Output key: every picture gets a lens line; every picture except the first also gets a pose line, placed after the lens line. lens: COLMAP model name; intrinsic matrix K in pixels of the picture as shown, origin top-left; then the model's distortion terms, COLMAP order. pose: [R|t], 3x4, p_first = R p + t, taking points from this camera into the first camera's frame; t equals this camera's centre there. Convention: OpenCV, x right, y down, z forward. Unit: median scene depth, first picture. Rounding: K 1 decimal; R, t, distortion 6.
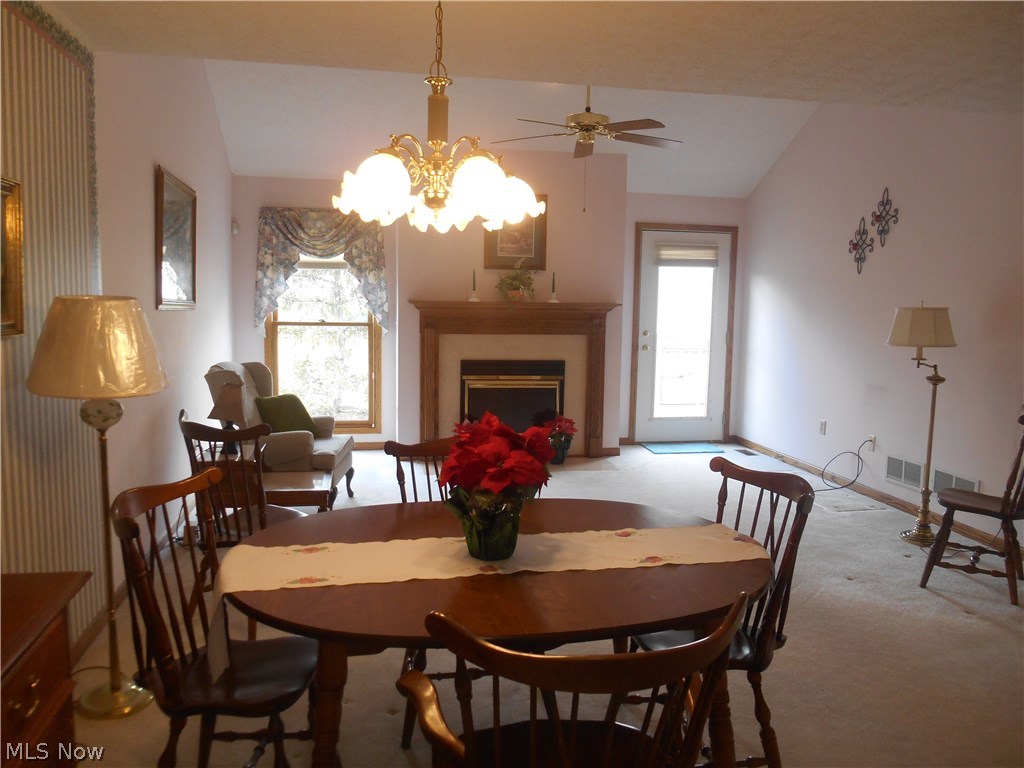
lens RADIAL K [[778.5, 0, 511.6], [0, 778.5, 386.8], [0, 0, 1]] dist [-0.044573, 0.008170]
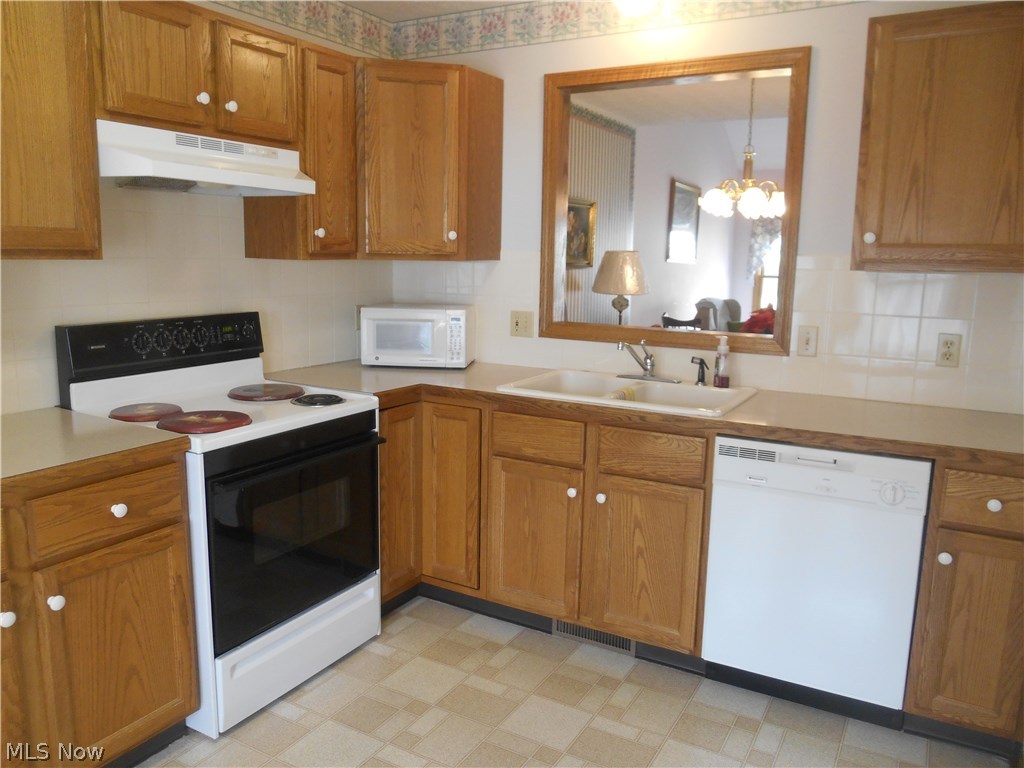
lens RADIAL K [[778.5, 0, 510.6], [0, 778.5, 379.7], [0, 0, 1]] dist [-0.044573, 0.008170]
pose [[0.762413, 0.094023, -0.640224, 0.258706], [-0.074473, 0.995563, 0.057521, 0.055995], [0.642791, 0.003825, 0.766032, -0.349436]]
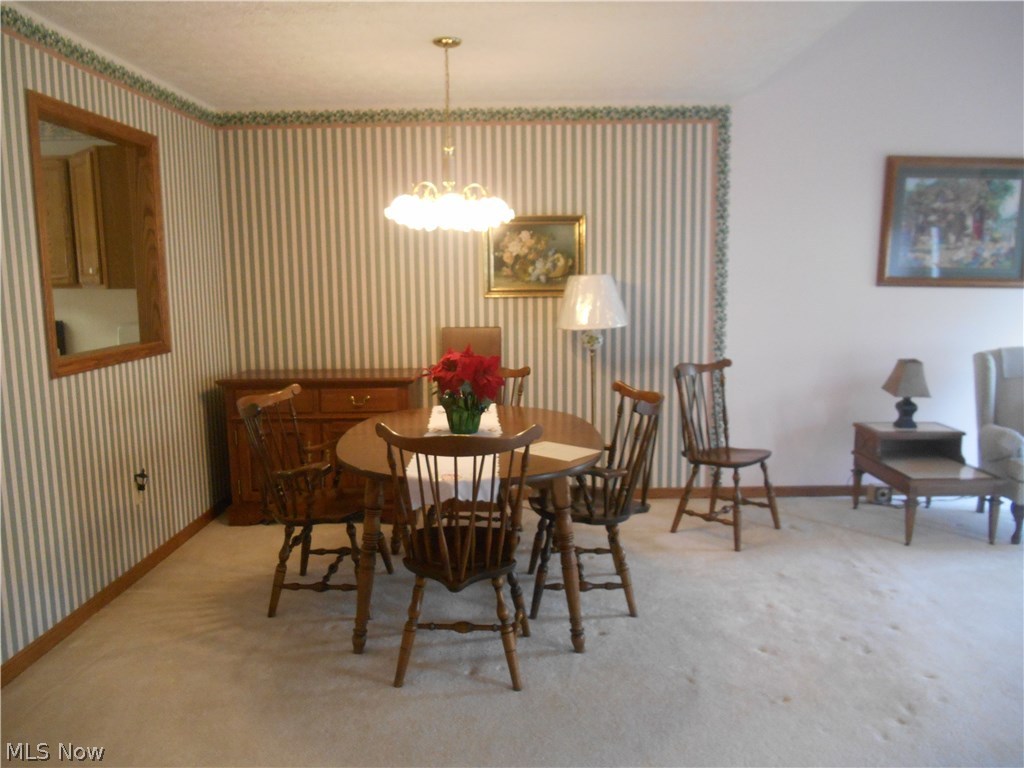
lens RADIAL K [[778.5, 0, 502.7], [0, 778.5, 383.1], [0, 0, 1]] dist [-0.044573, 0.008170]
pose [[-0.212431, 0.109069, -0.971070, 0.476968], [-0.106831, 0.985202, 0.134027, -0.033431], [0.971319, 0.132212, -0.197636, 0.445290]]
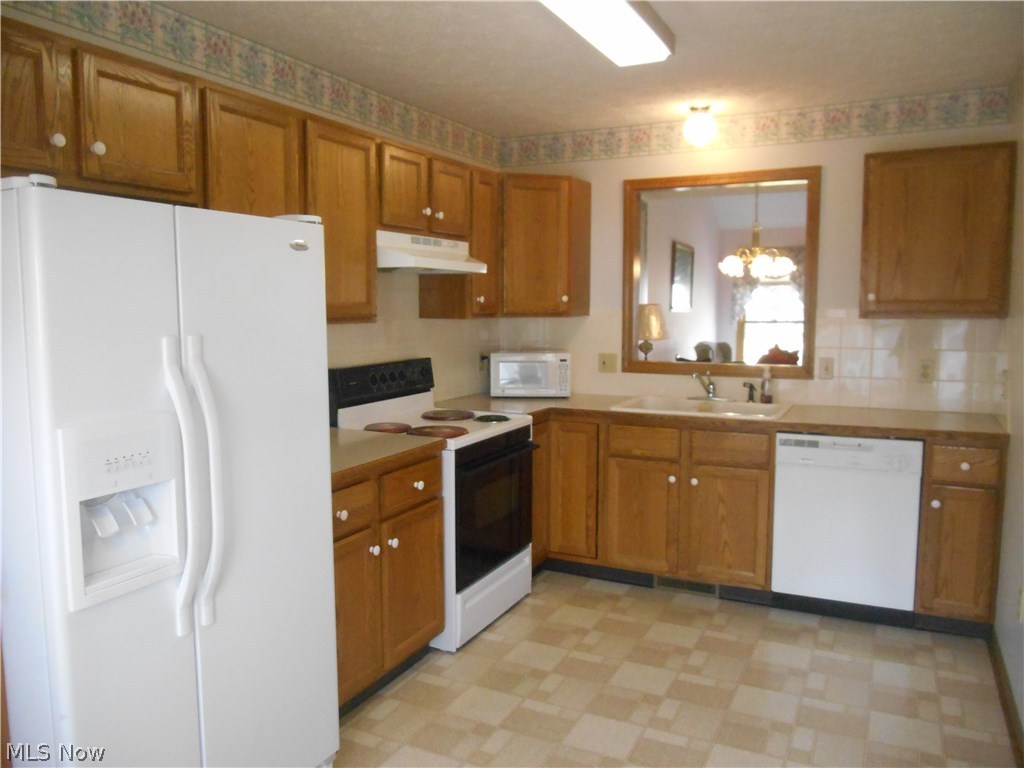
lens RADIAL K [[778.5, 0, 511.7], [0, 778.5, 379.2], [0, 0, 1]] dist [-0.044573, 0.008170]
pose [[0.797487, 0.033605, -0.602400, 0.276133], [-0.048101, 0.998811, -0.007959, 0.072048], [0.601416, 0.035323, 0.798155, -0.545492]]
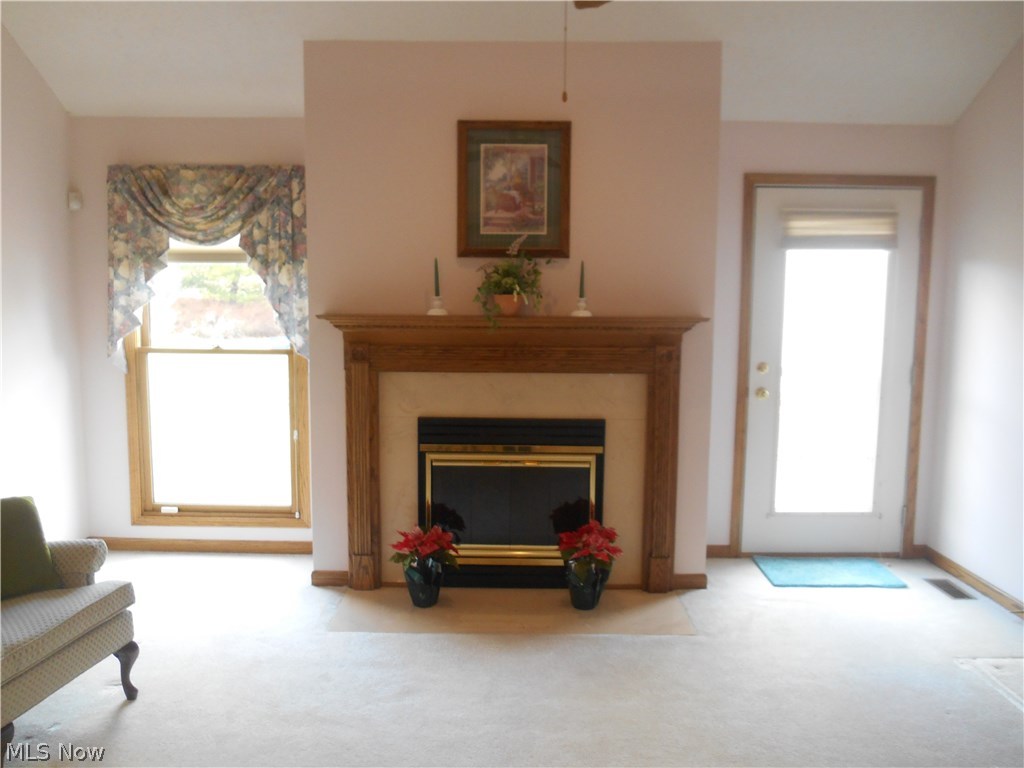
lens RADIAL K [[778.5, 0, 507.8], [0, 778.5, 381.1], [0, 0, 1]] dist [-0.044573, 0.008170]
pose [[0.981849, 0.012003, -0.189286, 0.107527], [-0.013896, 0.999866, -0.008675, -0.056506], [0.189157, 0.011148, 0.981884, 0.448099]]
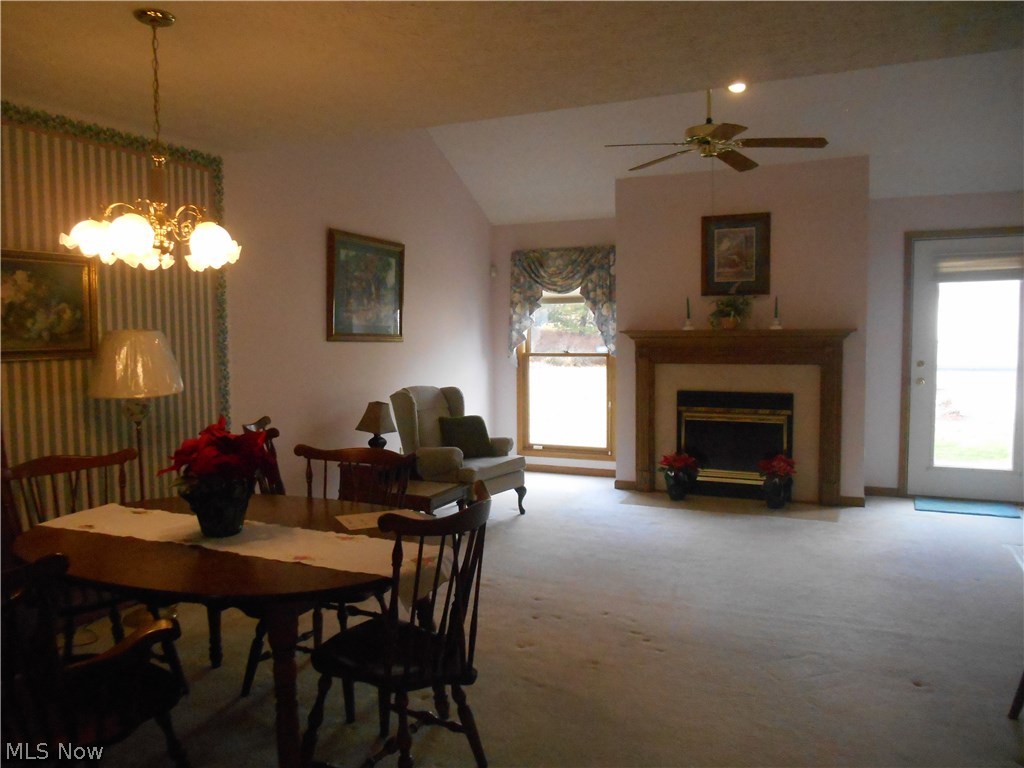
lens RADIAL K [[778.5, 0, 508.3], [0, 778.5, 388.6], [0, 0, 1]] dist [-0.044573, 0.008170]
pose [[0.809370, 0.016992, -0.587053, 0.332527], [-0.043679, 0.998555, -0.031318, 0.002806], [0.585672, 0.050990, 0.808943, 0.090148]]
